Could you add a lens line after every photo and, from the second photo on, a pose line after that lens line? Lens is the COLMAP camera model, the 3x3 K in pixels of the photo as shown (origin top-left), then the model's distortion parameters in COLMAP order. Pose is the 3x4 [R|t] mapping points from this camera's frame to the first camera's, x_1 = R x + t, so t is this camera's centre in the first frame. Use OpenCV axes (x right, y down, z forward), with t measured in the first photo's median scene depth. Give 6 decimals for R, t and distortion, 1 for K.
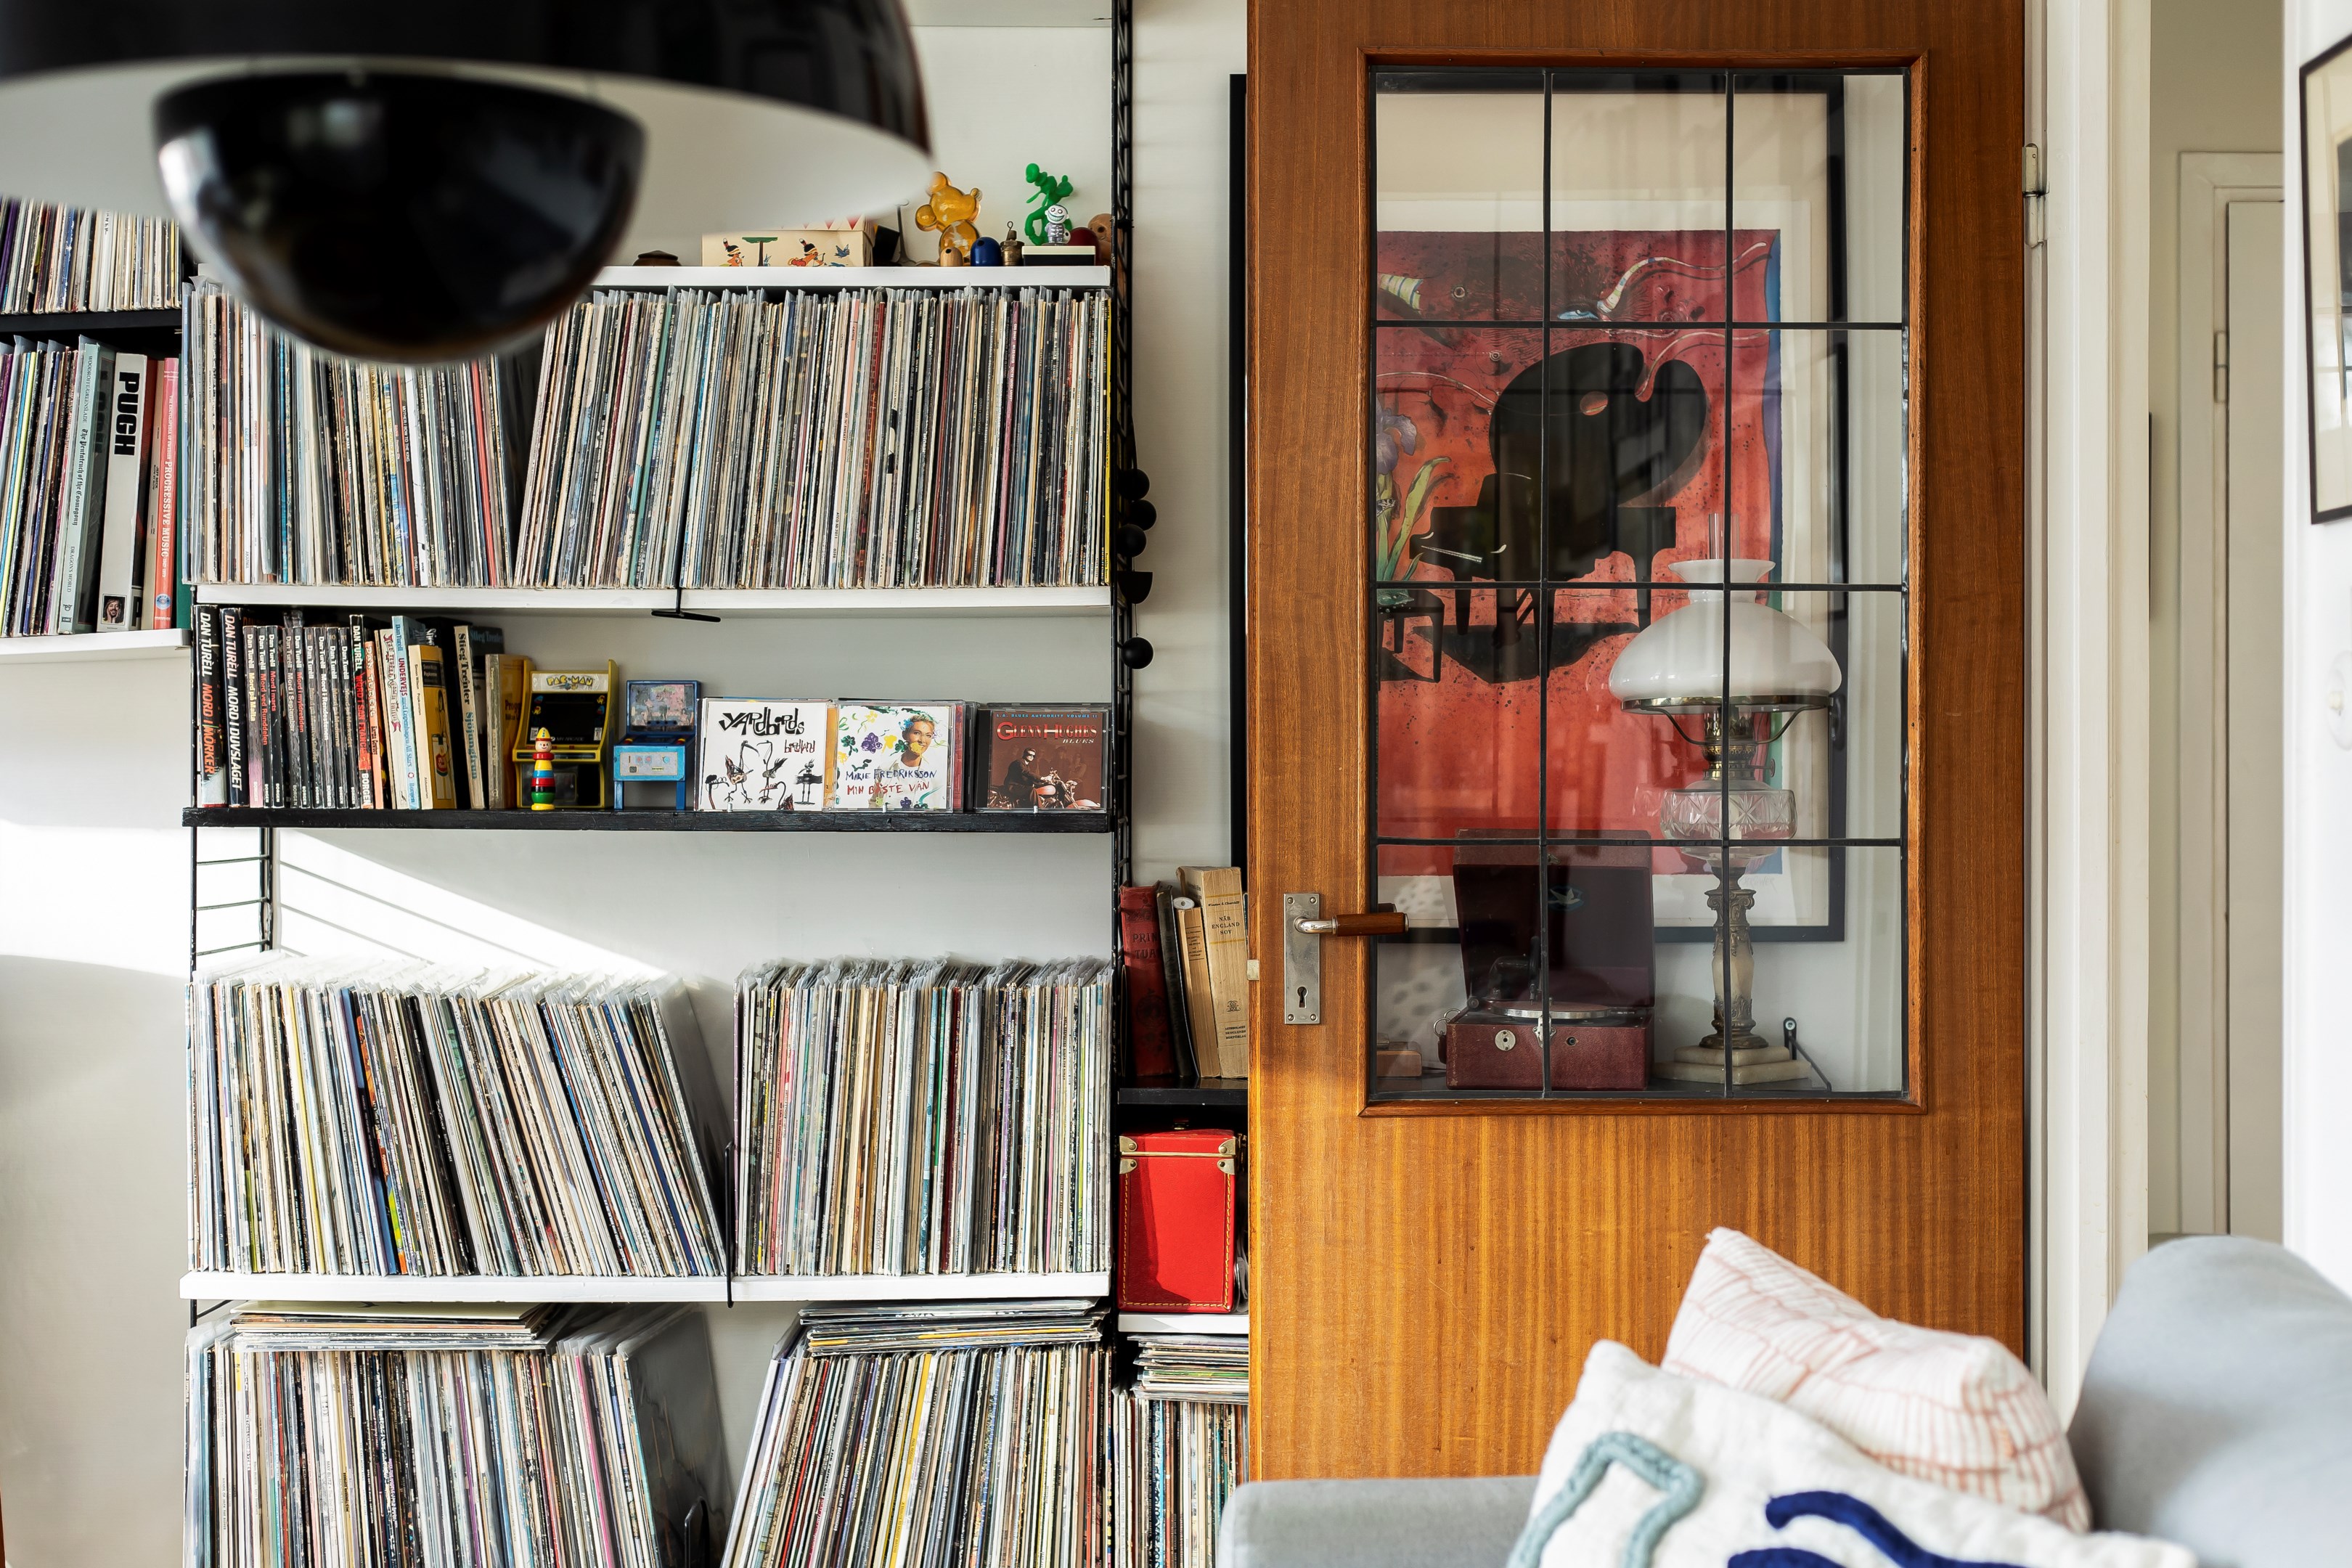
lens RADIAL K [[3454.0, 0, 1190.8], [0, 3454.0, 769.5], [0, 0, 1]] dist [0.016282, 0.000000]
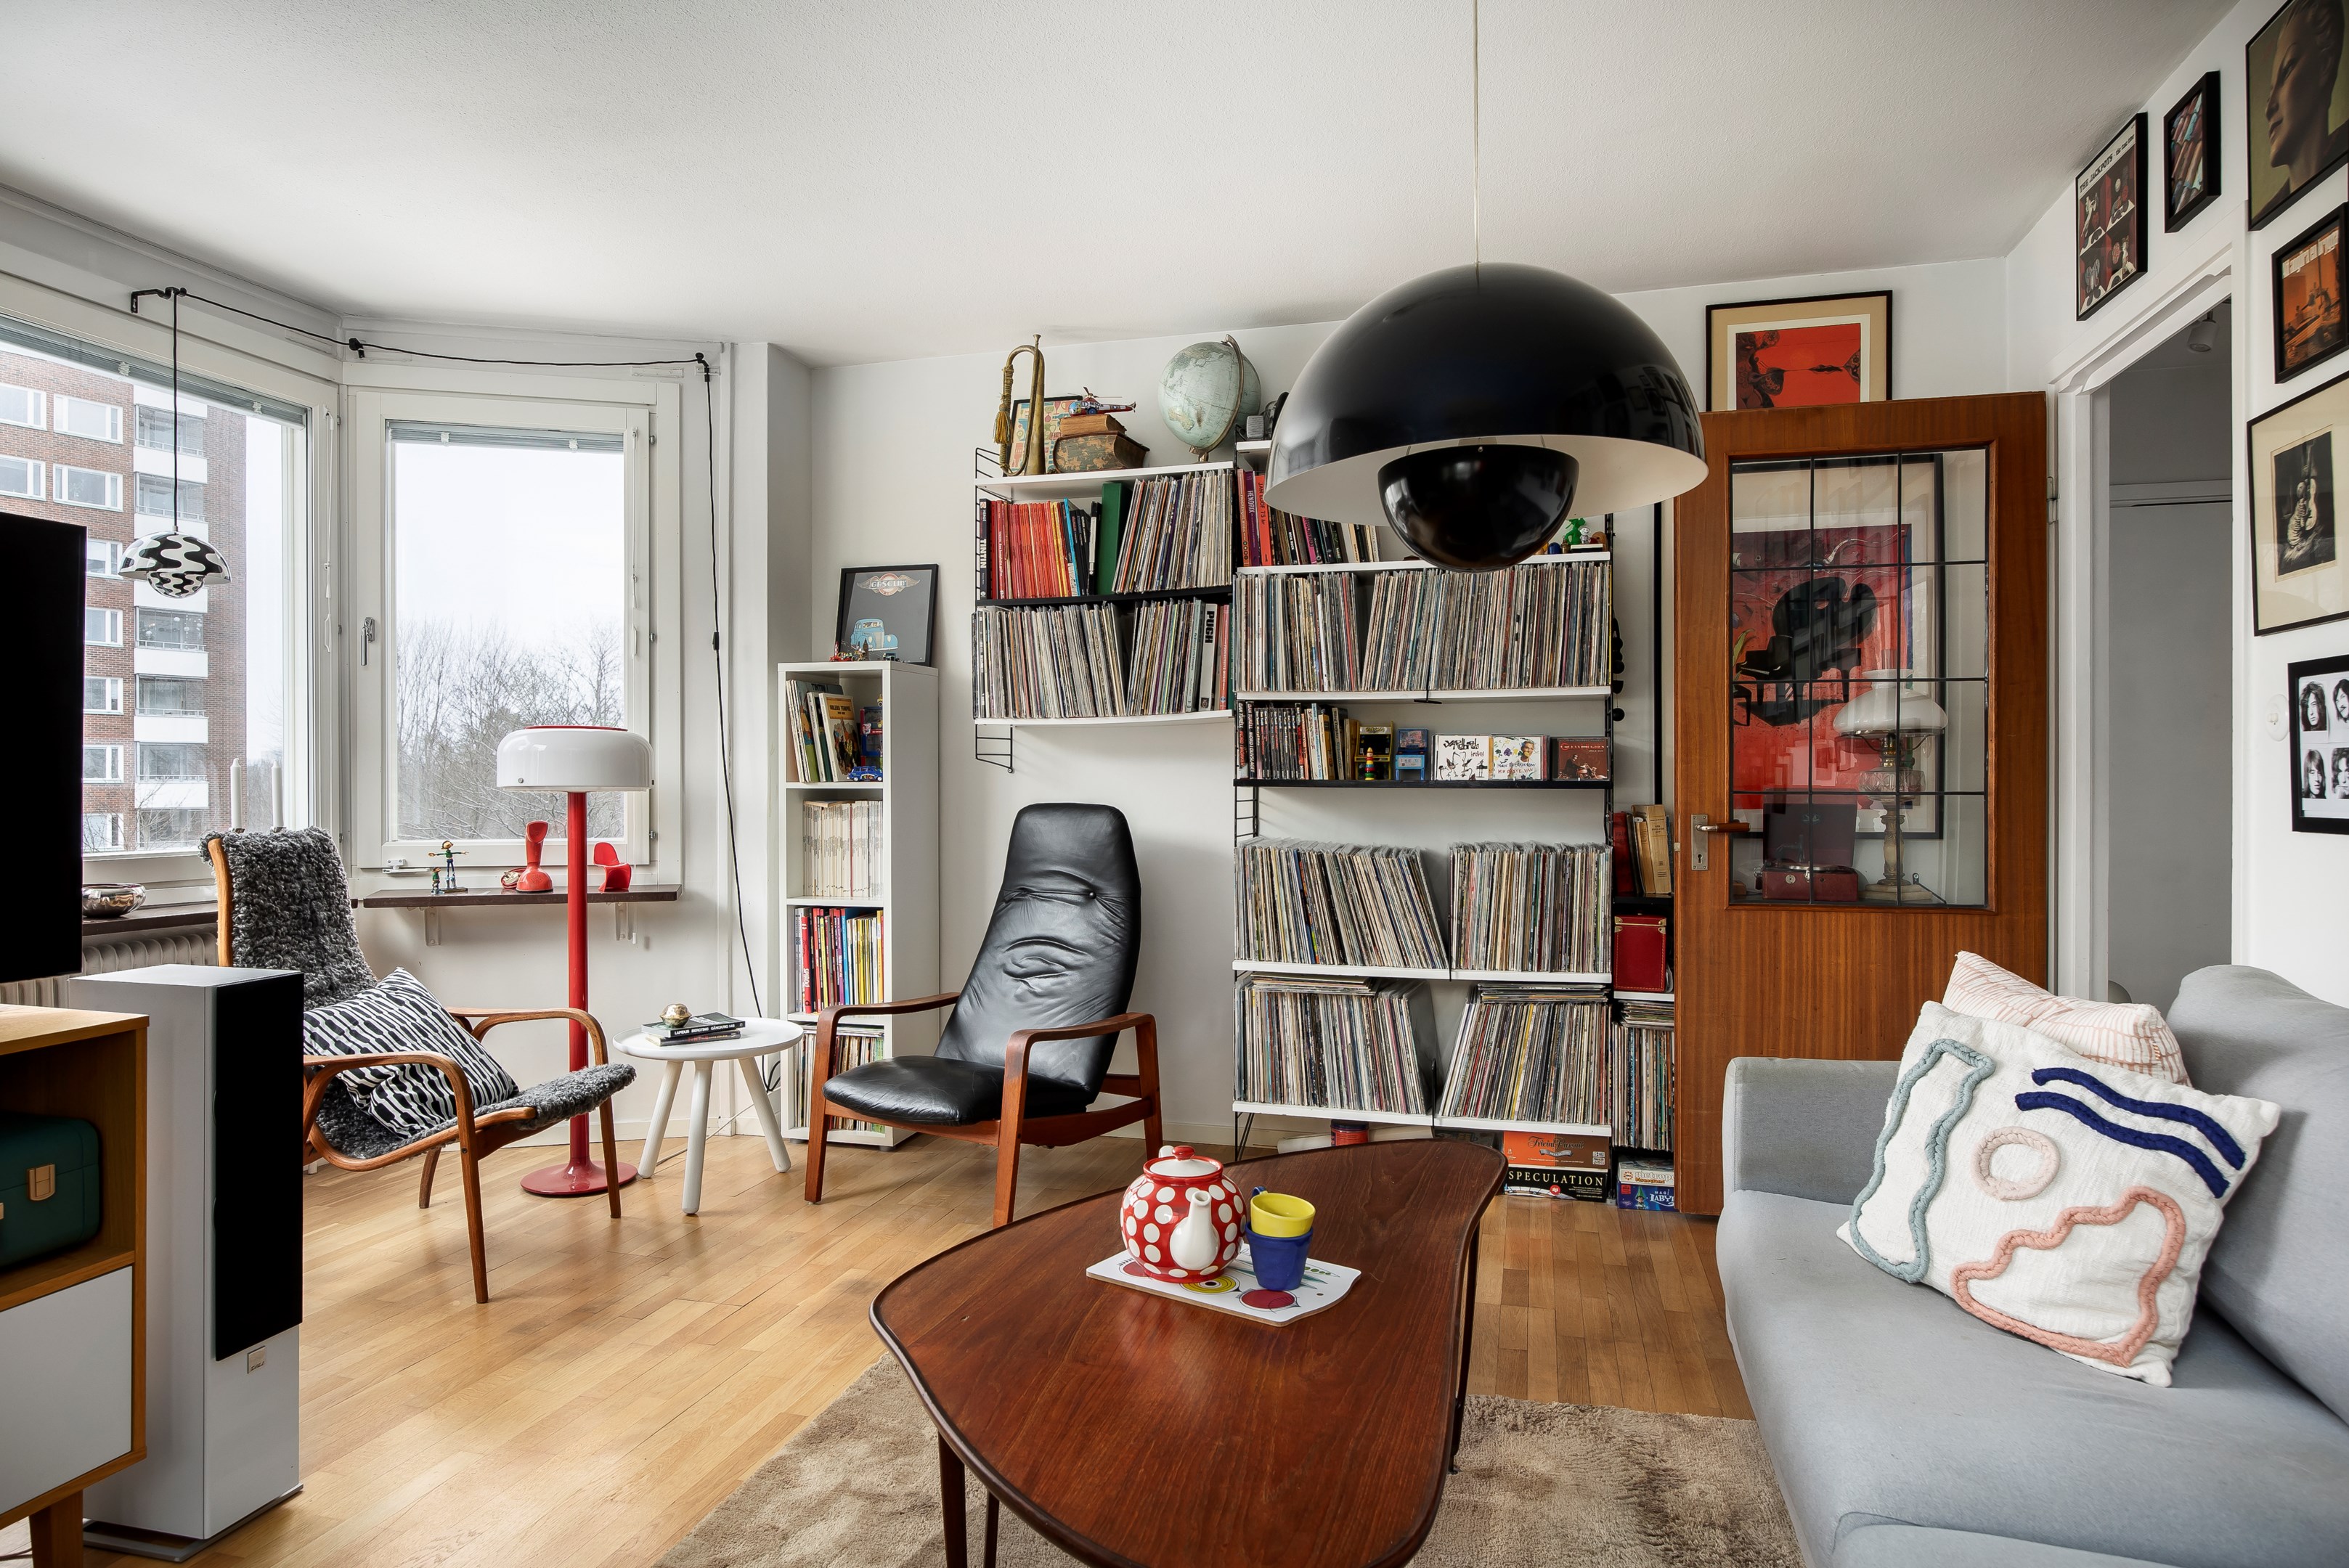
lens RADIAL K [[1384.9, 0, 1182.9], [0, 1384.9, 784.5], [0, 0, 1]] dist [0.003317, -0.004575]
pose [[0.961905, 0.000031, -0.273384, -0.045940], [0.001924, 0.999974, 0.006884, 0.007901], [0.273377, -0.007148, 0.961880, -0.000958]]
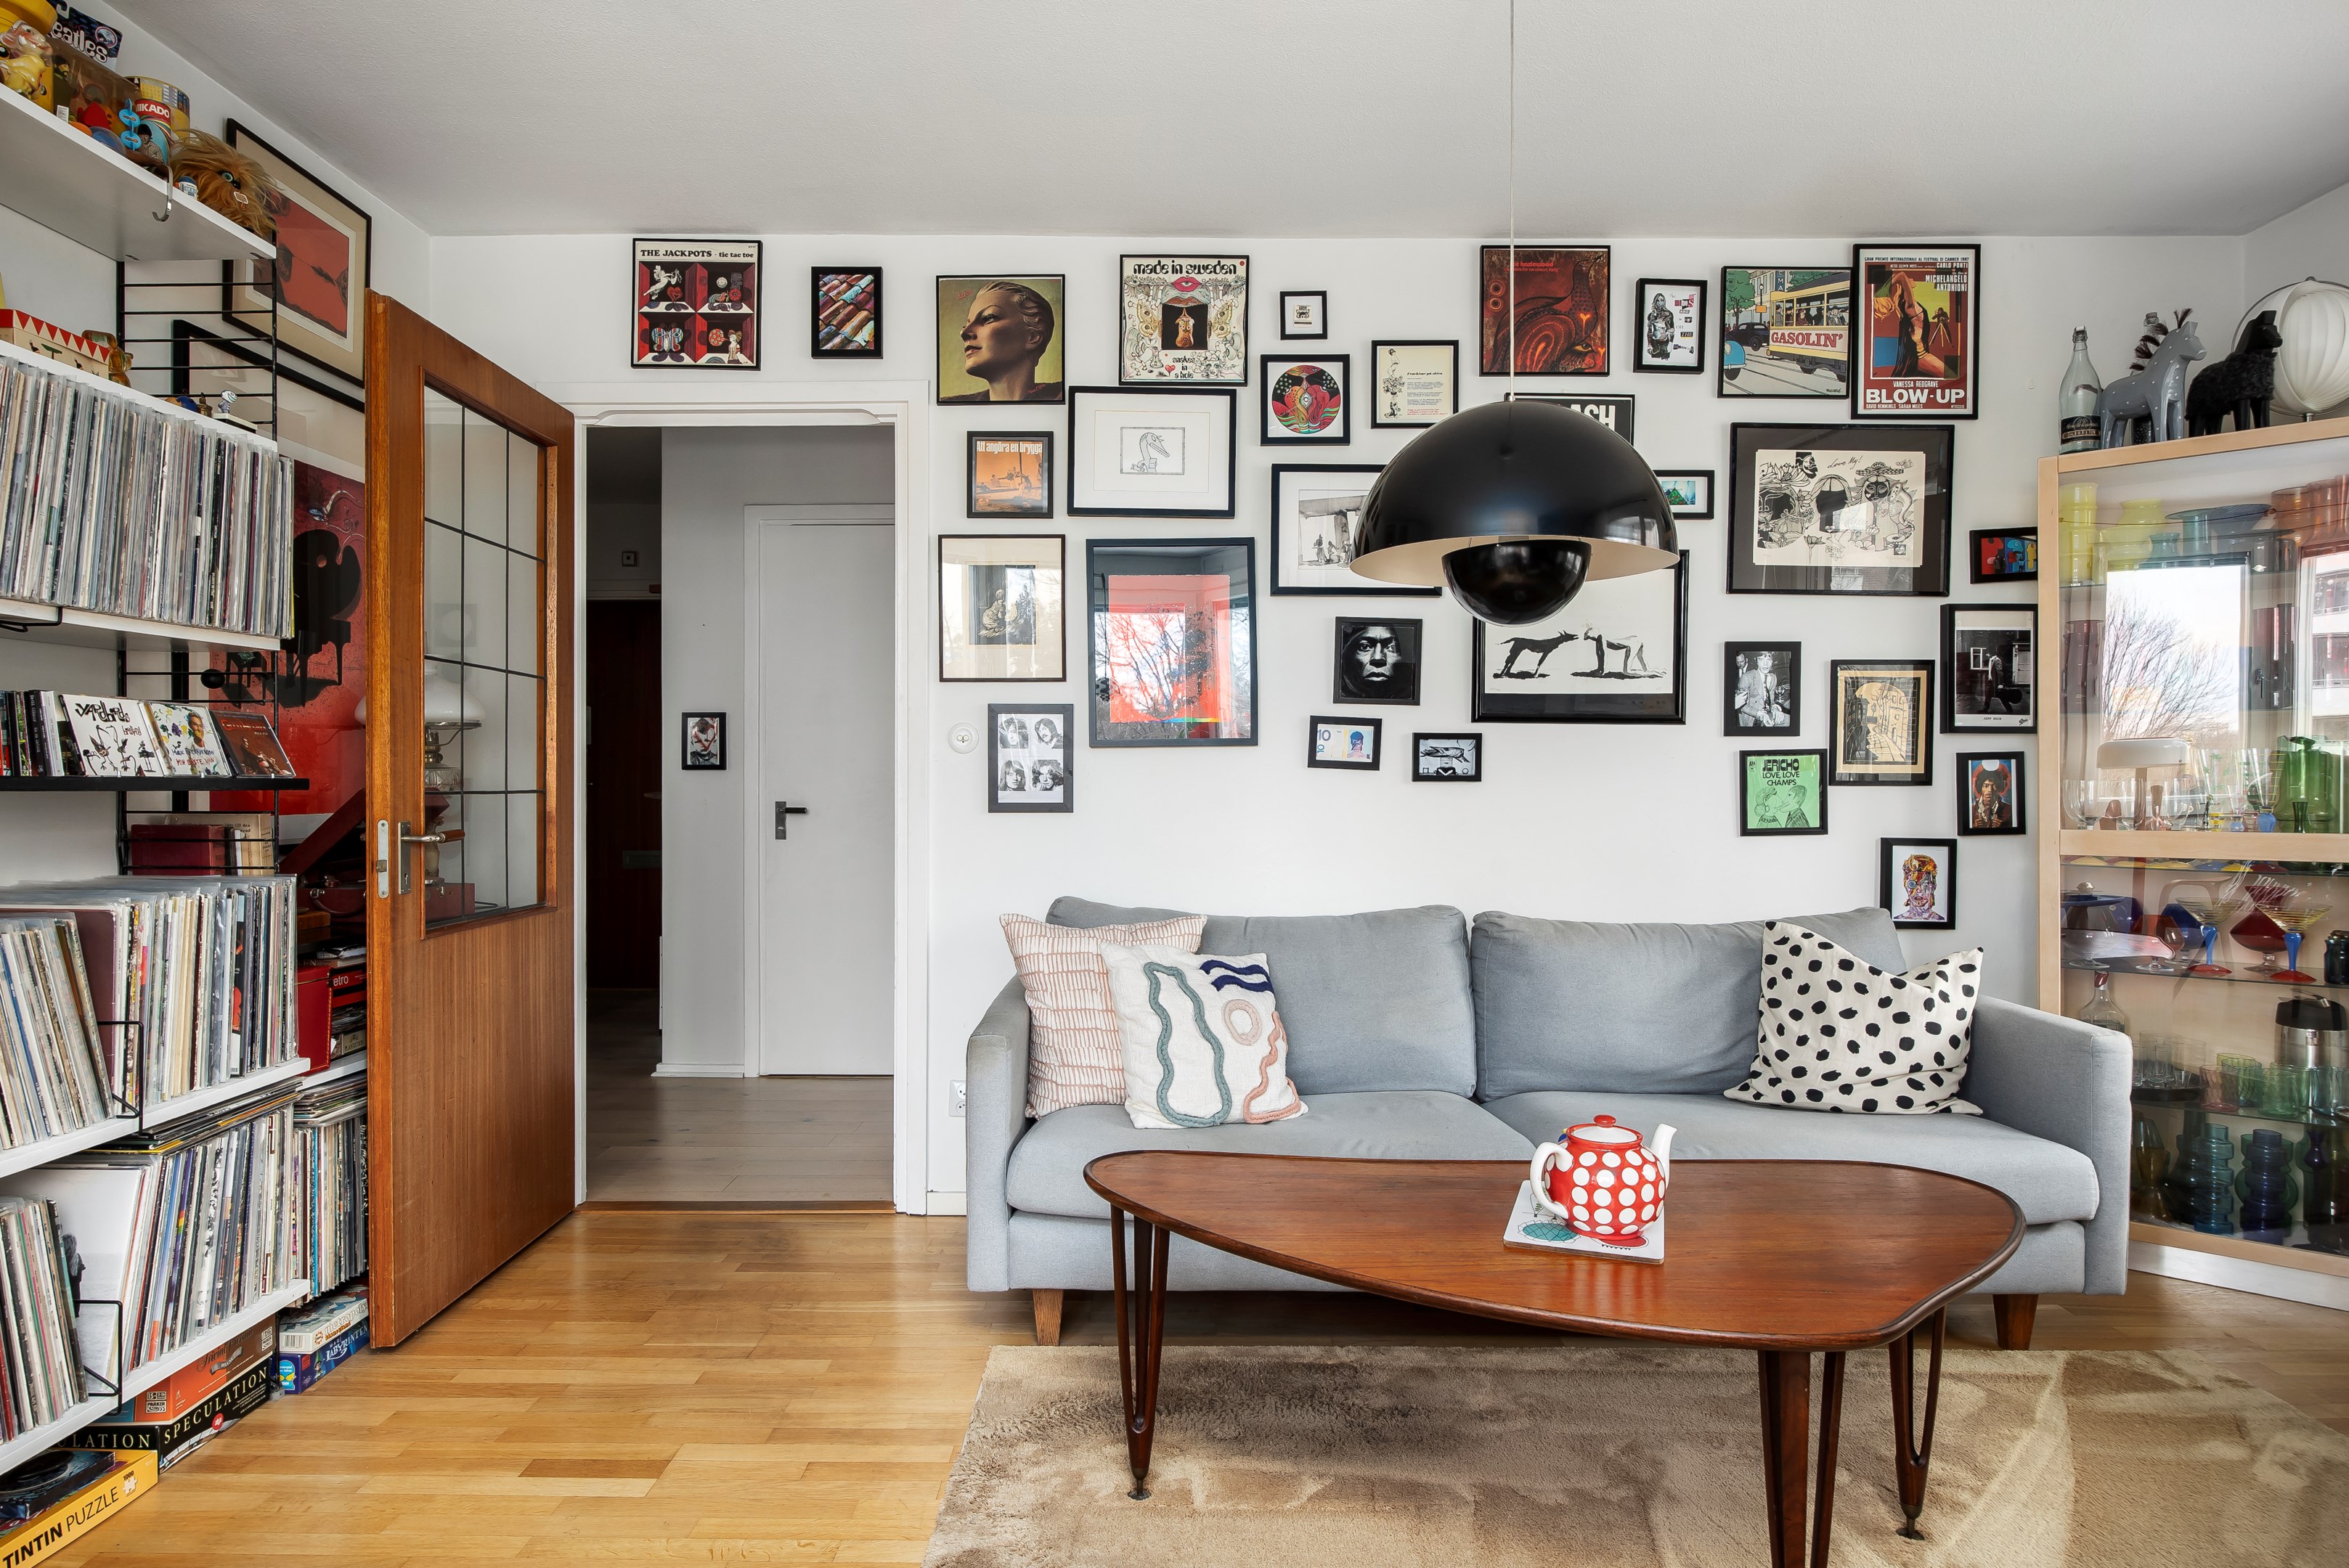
lens RADIAL K [[1343.6, 0, 1169.4], [0, 1343.6, 775.5], [0, 0, 1]] dist [-0.001284, -0.001932]
pose [[0.014975, 0.002466, 0.999885, -0.652931], [-0.007244, 0.999971, -0.002358, 0.009808], [-0.999862, -0.007208, 0.014993, 0.573522]]
